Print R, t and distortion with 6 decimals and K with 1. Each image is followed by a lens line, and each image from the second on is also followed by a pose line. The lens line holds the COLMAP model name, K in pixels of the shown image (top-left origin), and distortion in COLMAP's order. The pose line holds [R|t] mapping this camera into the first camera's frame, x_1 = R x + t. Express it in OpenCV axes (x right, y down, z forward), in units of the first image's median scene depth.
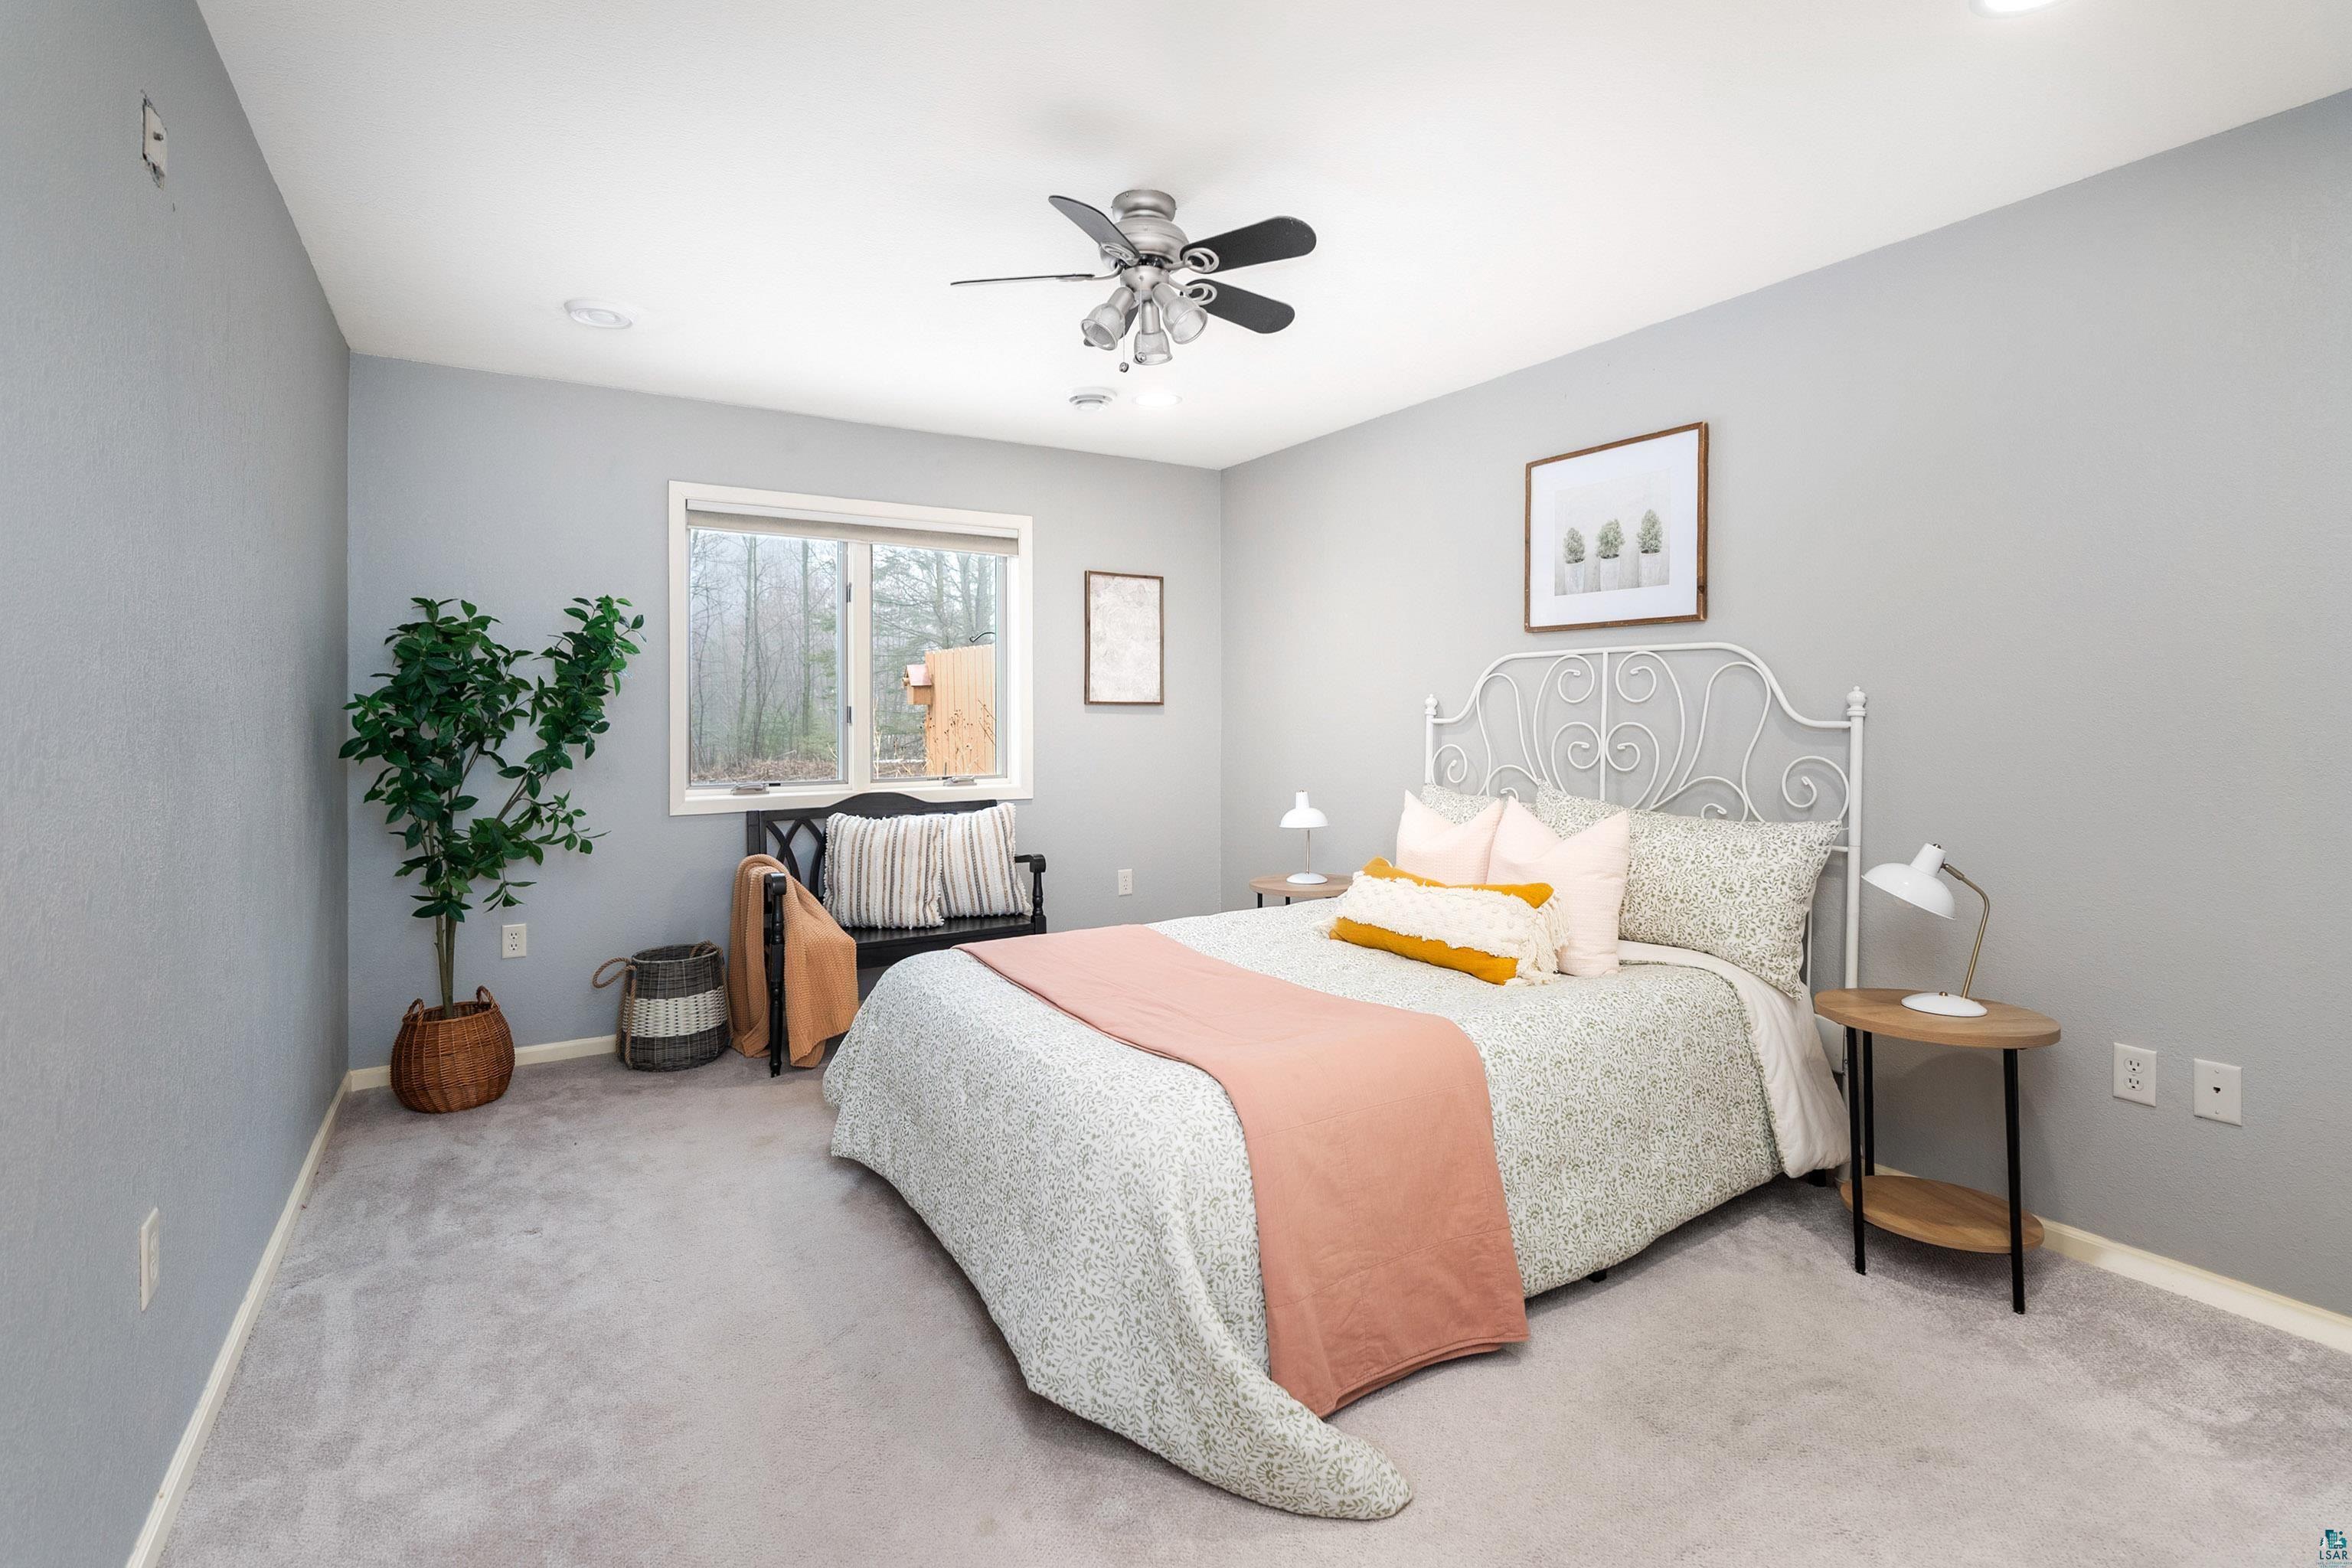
lens RADIAL K [[1078.2, 0, 1210.3], [0, 1078.2, 728.3], [0, 0, 1]] dist [-0.004419, 0.001207]
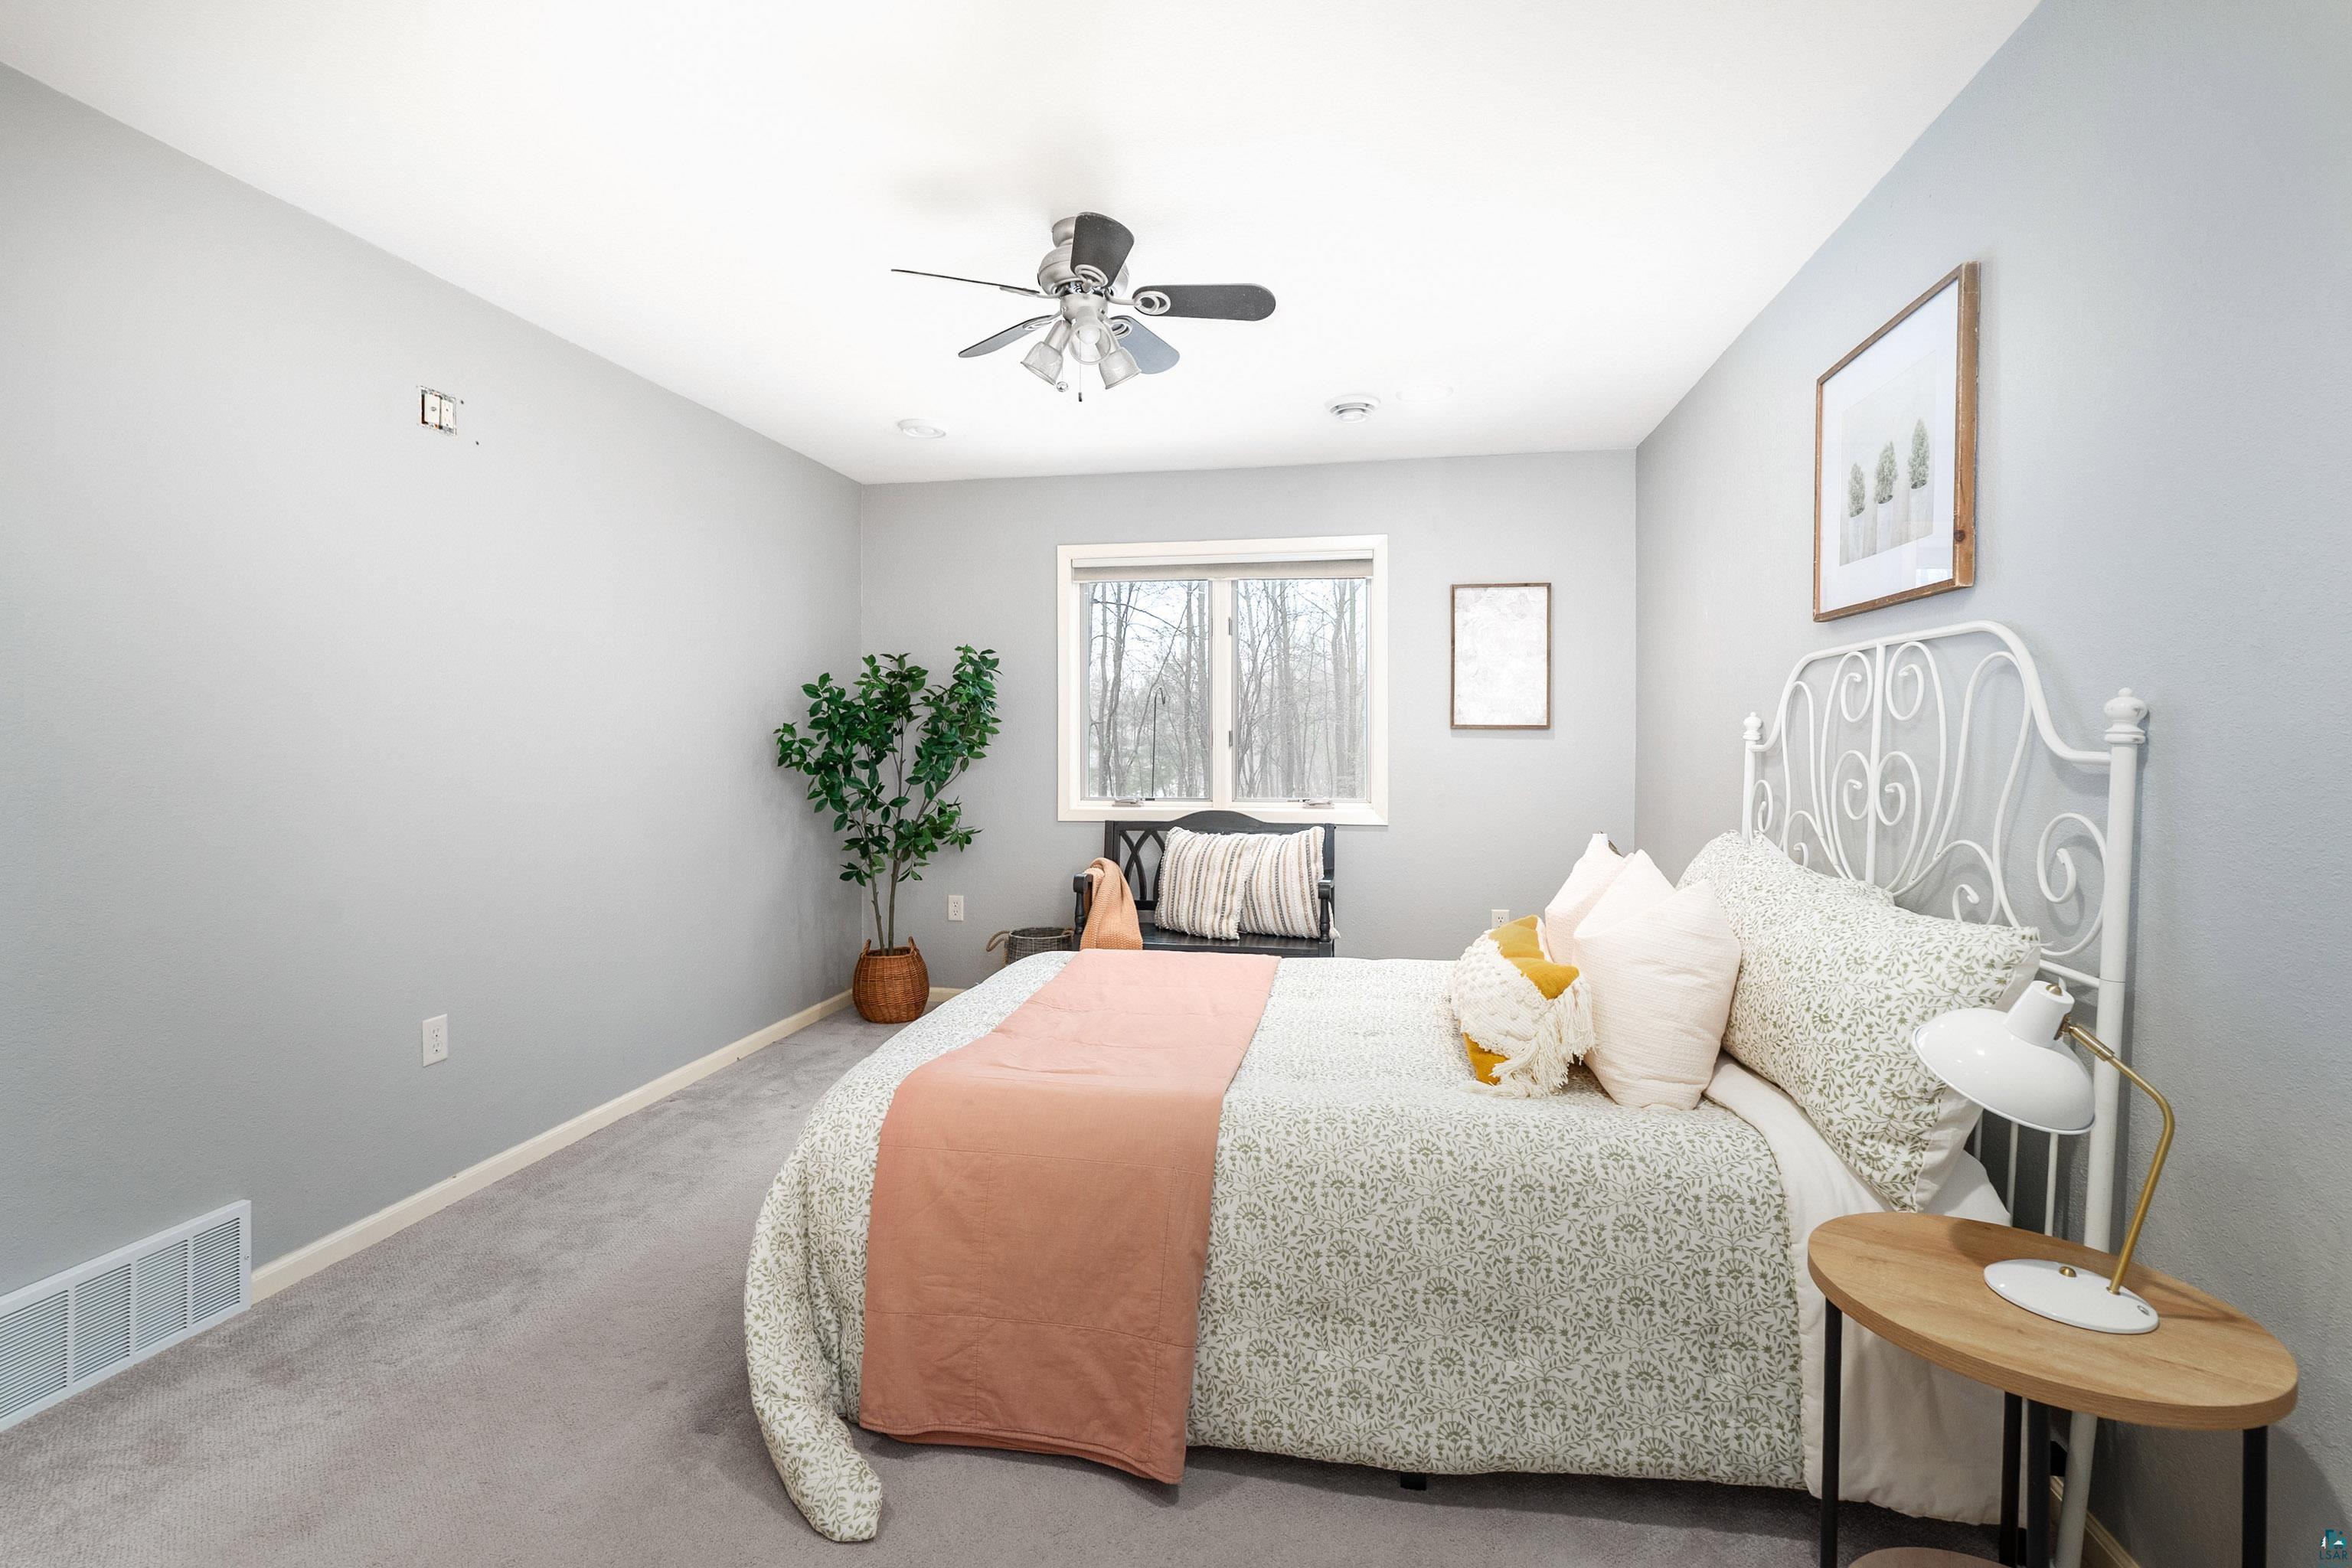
lens RADIAL K [[1078.2, 0, 1186.0], [0, 1078.2, 763.7], [0, 0, 1]] dist [-0.004419, 0.001207]
pose [[0.740745, 0.017950, -0.671546, 0.517760], [-0.011472, 0.999835, 0.014071, -0.002659], [0.671688, -0.002719, 0.740829, 0.234393]]
